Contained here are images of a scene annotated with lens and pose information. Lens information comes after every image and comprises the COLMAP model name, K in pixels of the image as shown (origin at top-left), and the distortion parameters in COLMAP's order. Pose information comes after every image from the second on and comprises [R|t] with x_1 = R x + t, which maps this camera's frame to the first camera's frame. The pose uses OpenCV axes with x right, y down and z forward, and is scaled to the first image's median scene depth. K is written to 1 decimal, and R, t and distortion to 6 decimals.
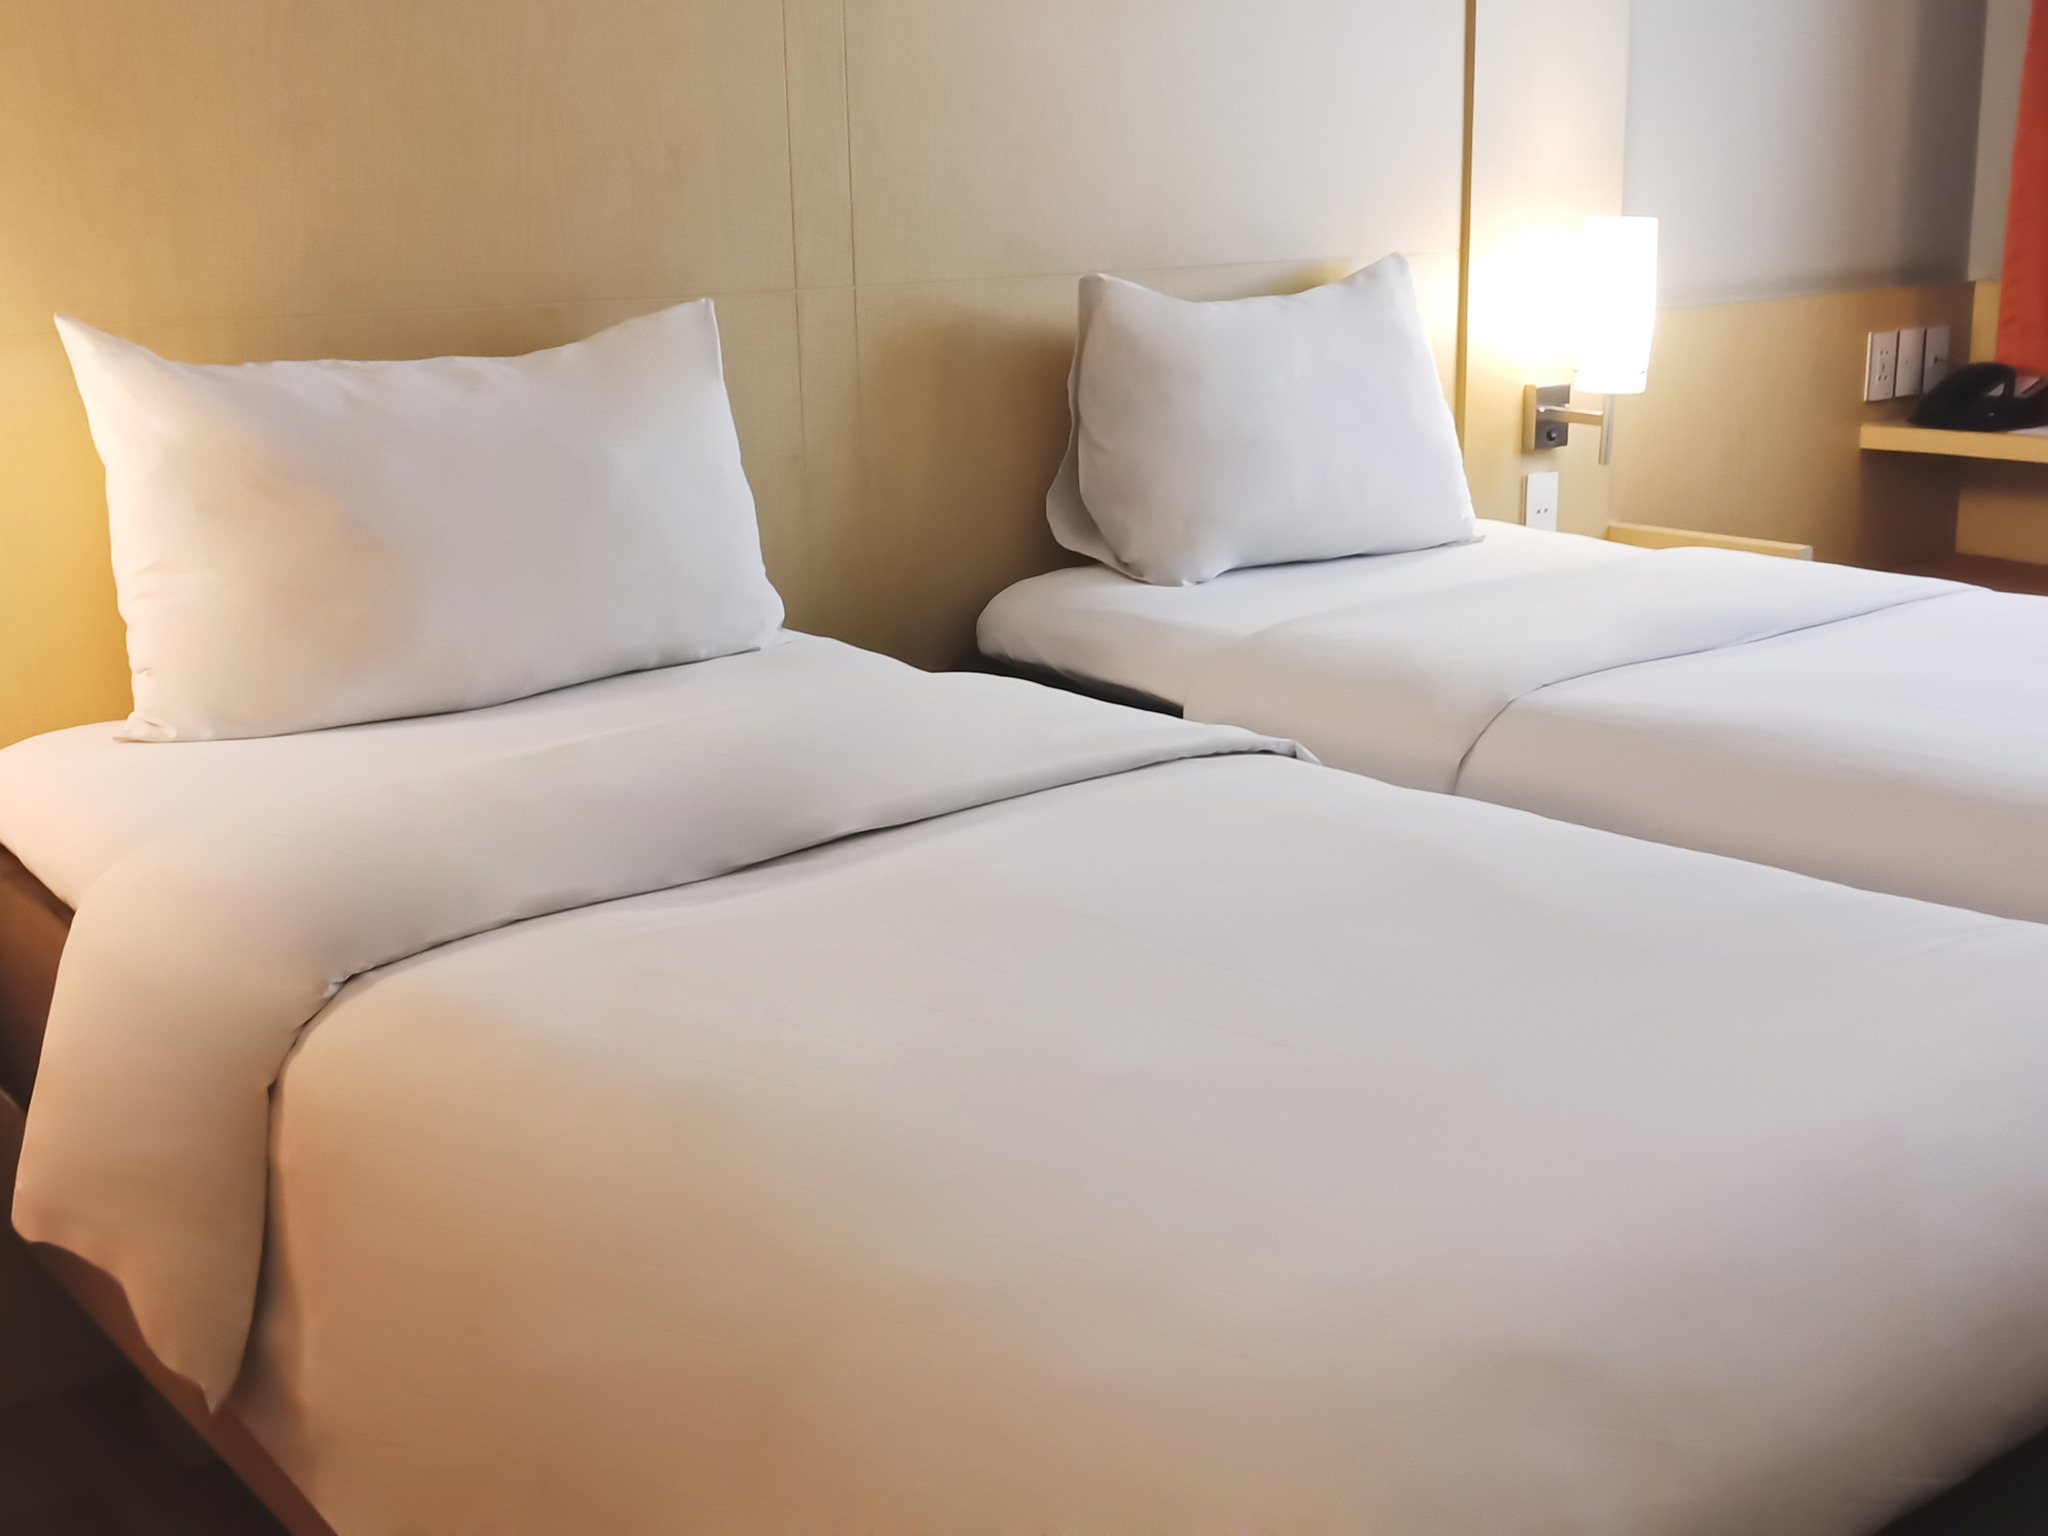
lens RADIAL K [[2380.6, 0, 1024.0], [0, 2380.6, 768.0], [0, 0, 1]] dist [0.169864, -0.521576]
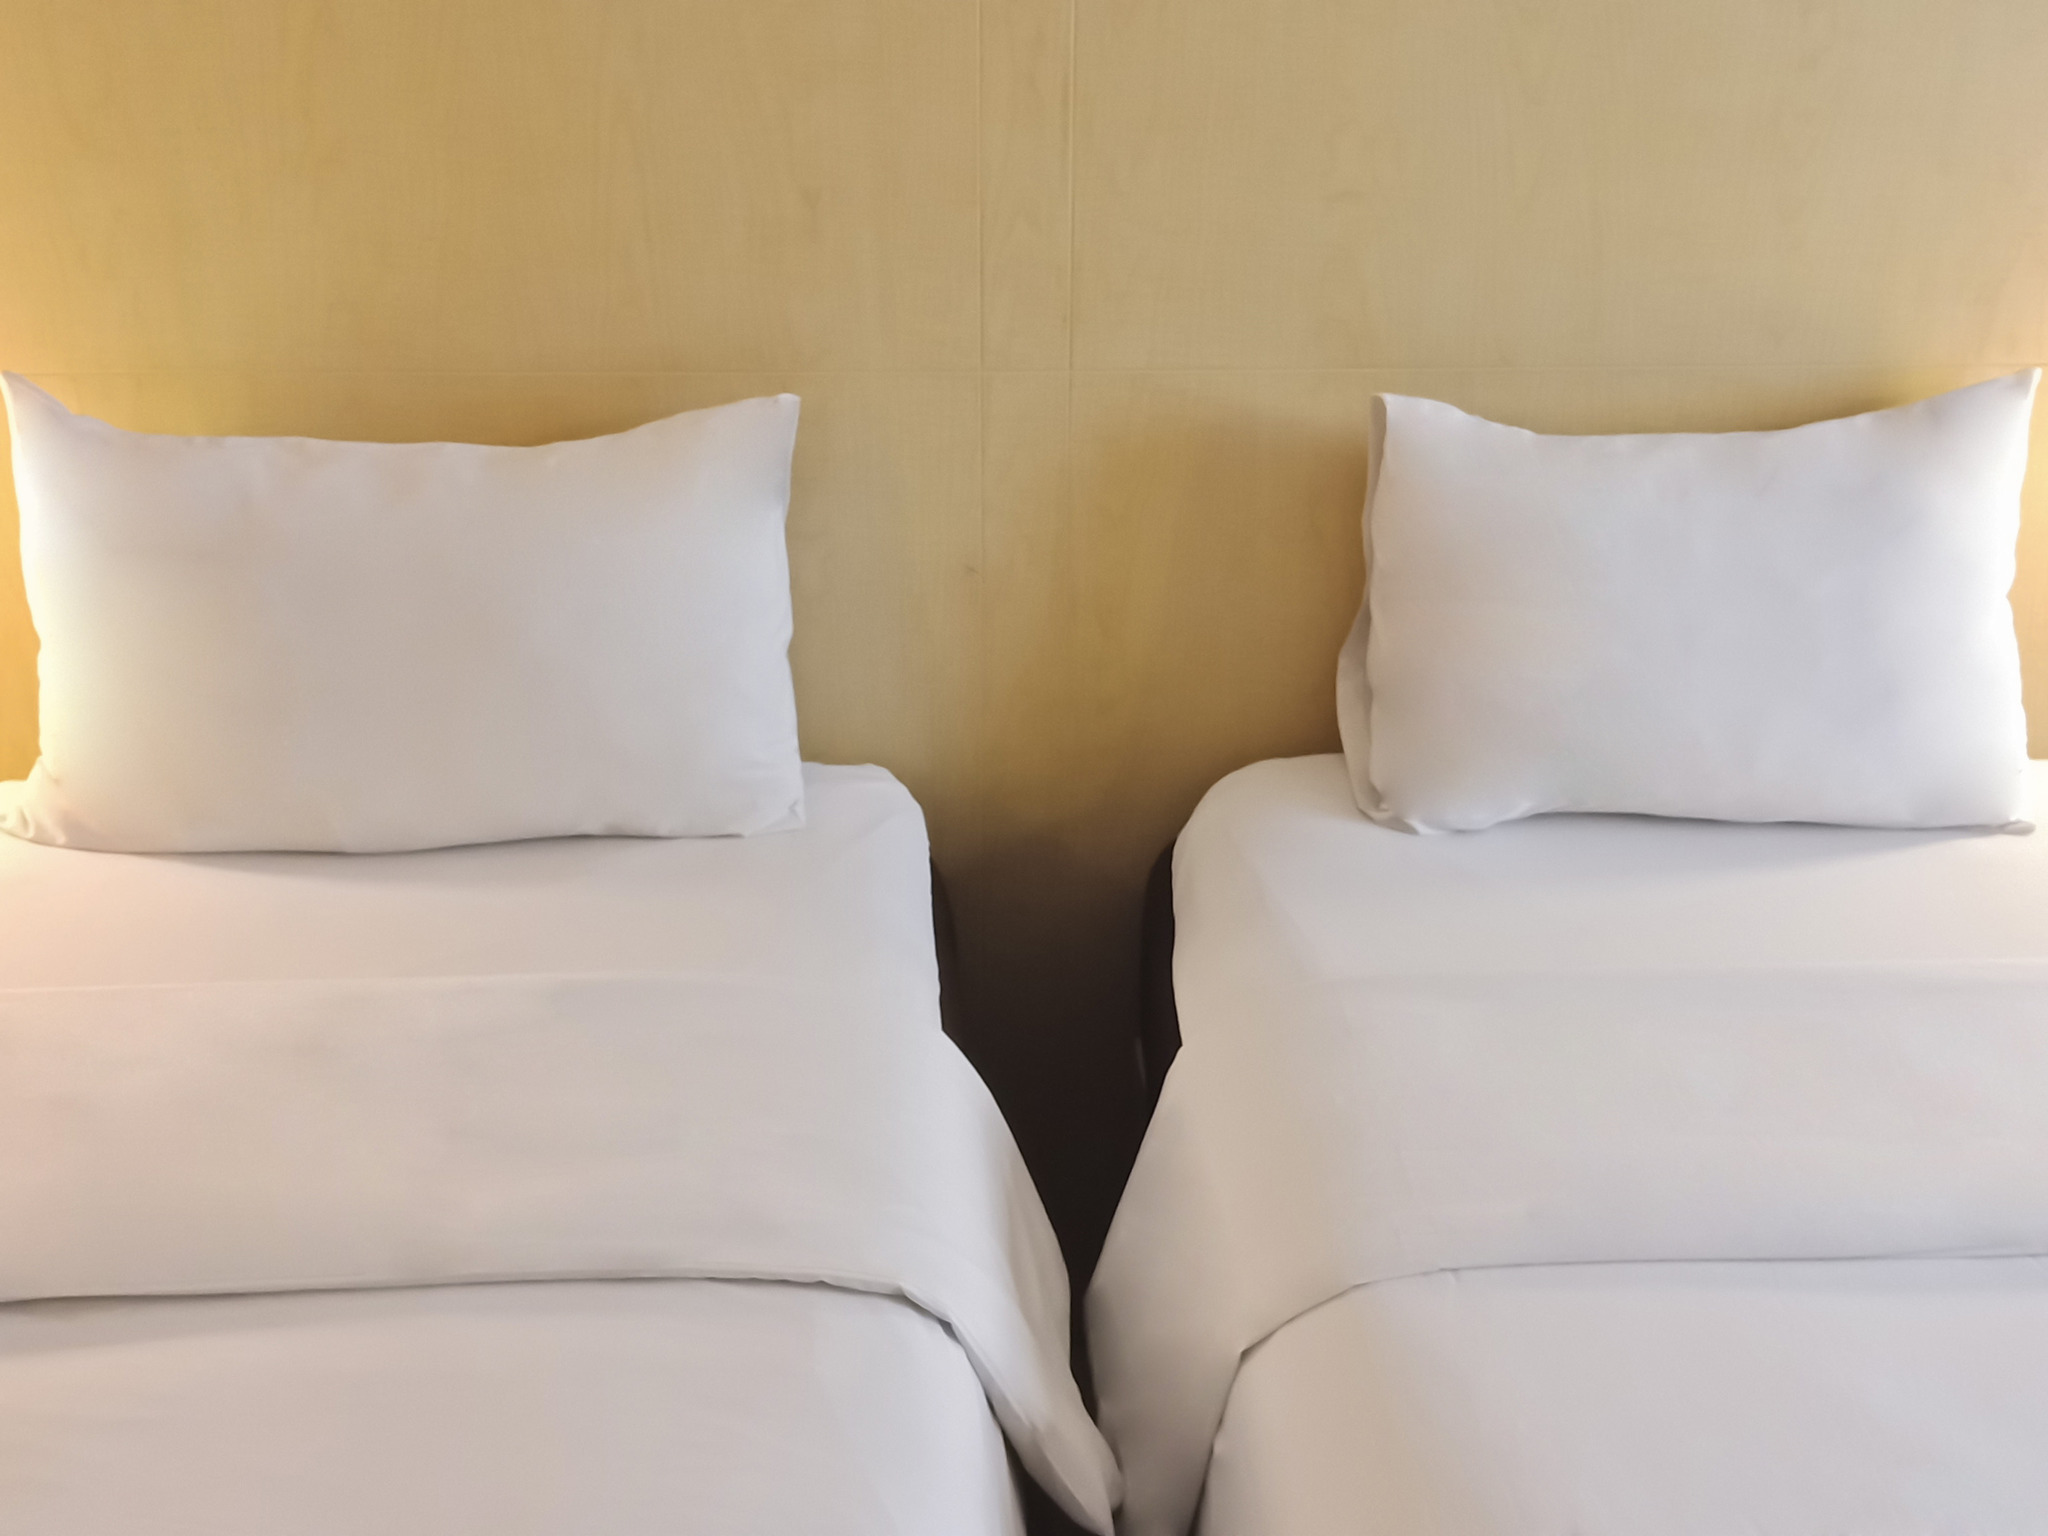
lens RADIAL K [[2380.6, 0, 1024.0], [0, 2380.6, 768.0], [0, 0, 1]] dist [0.169864, -0.521576]
pose [[0.824406, 0.241999, -0.511655, 0.301726], [-0.165996, 0.967611, 0.190194, -0.192133], [0.541110, -0.071865, 0.837875, 0.285697]]
